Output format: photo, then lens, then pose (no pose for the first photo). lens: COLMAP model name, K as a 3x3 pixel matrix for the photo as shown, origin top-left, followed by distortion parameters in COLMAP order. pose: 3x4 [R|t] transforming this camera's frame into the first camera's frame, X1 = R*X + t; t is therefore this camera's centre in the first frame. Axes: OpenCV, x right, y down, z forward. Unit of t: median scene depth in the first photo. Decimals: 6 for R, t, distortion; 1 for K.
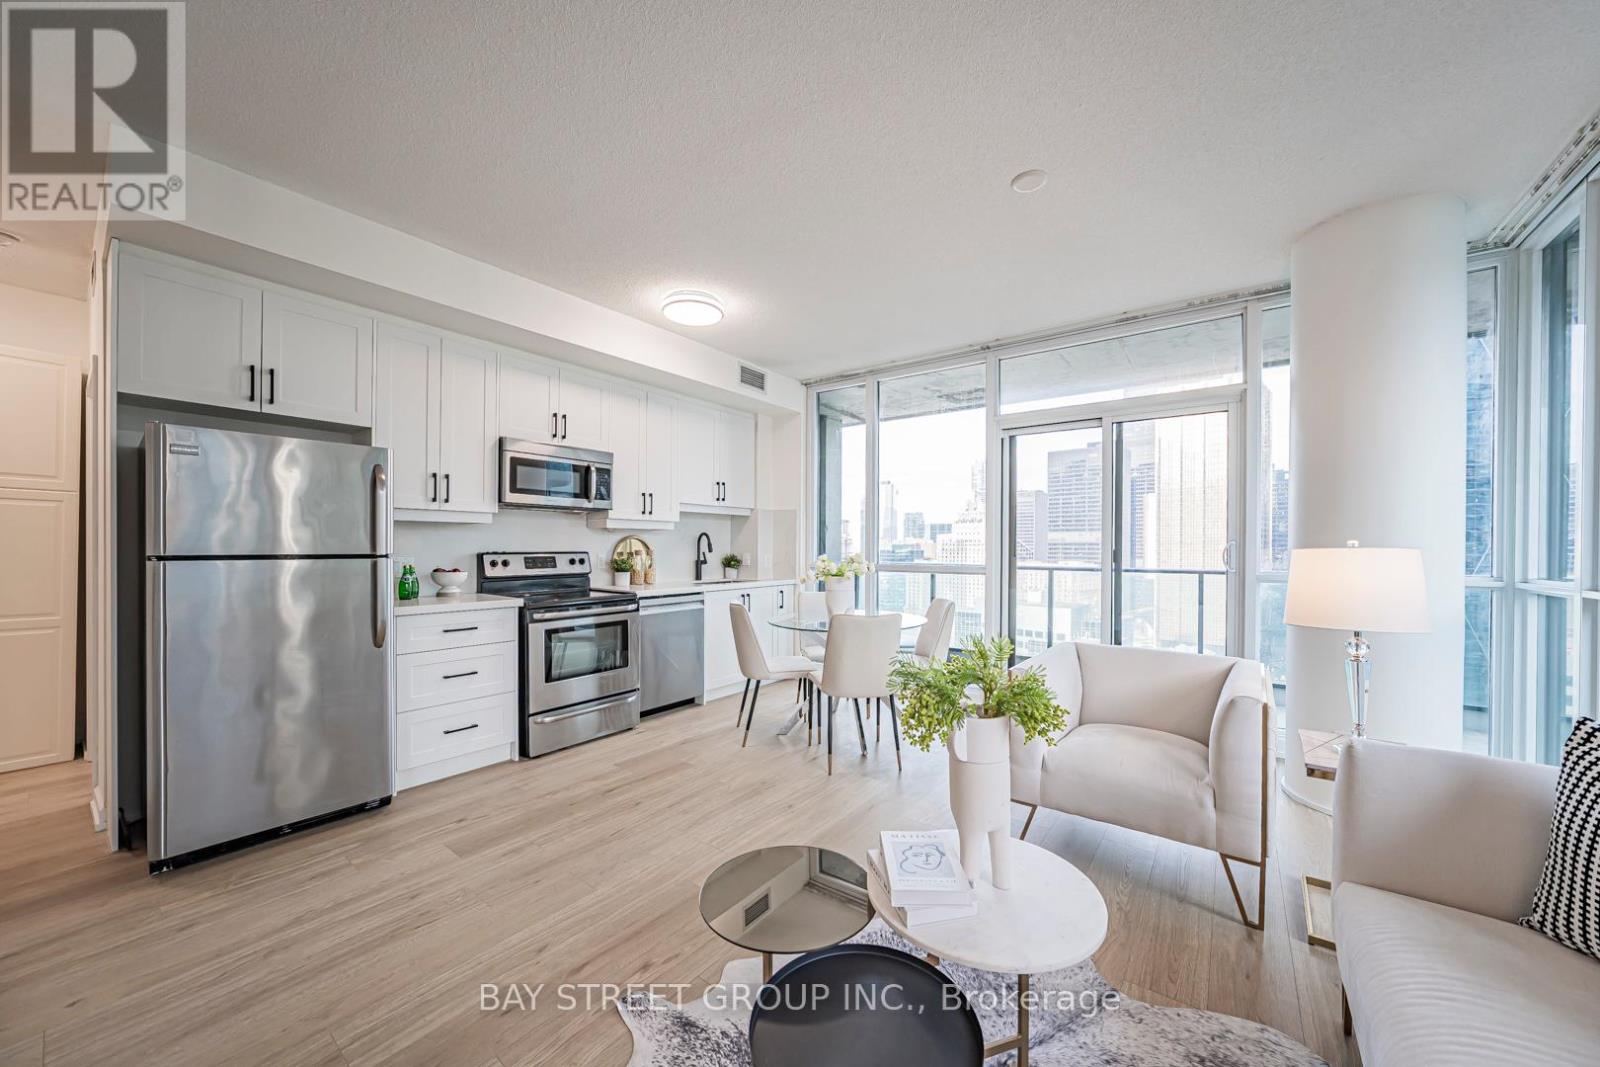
lens RADIAL K [[566.8, 0, 813.9], [0, 566.8, 553.6], [0, 0, 1]] dist [-0.022714, 0.006476]
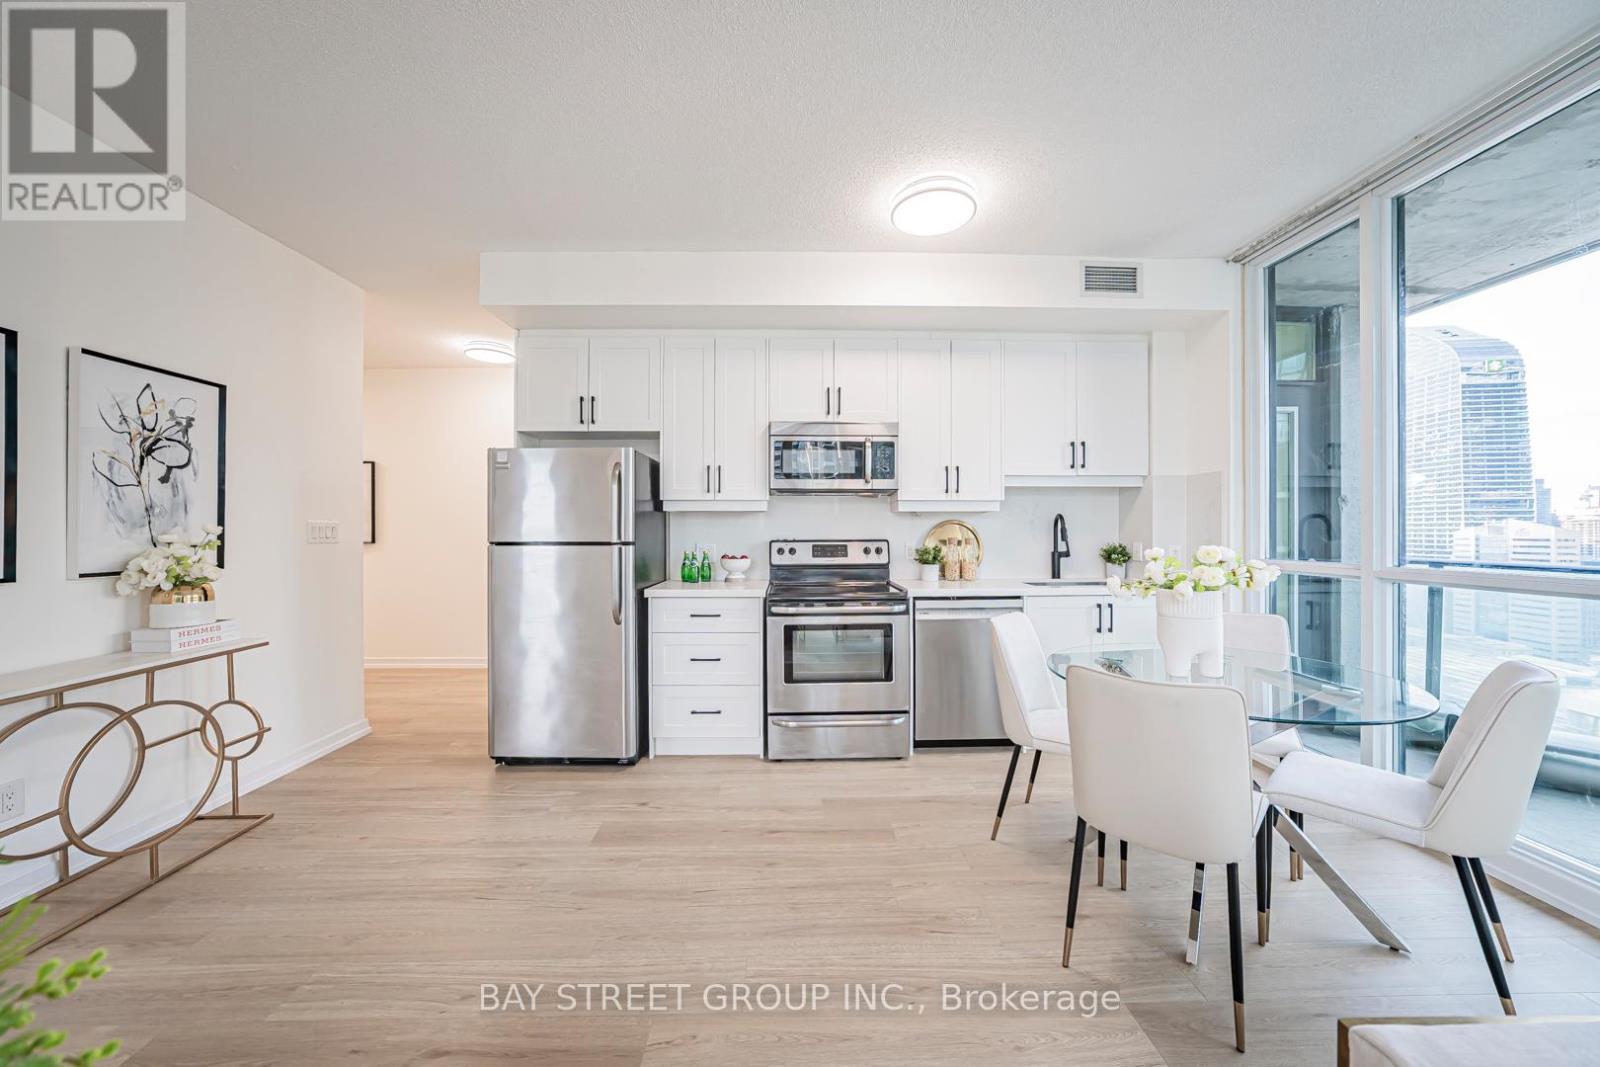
lens RADIAL K [[566.8, 0, 817.6], [0, 566.8, 533.2], [0, 0, 1]] dist [-0.022714, 0.006476]
pose [[0.614362, -0.003199, -0.789018, 0.250320], [-0.005373, 0.999952, -0.008238, -0.005966], [0.789006, 0.009300, 0.614315, 0.414381]]
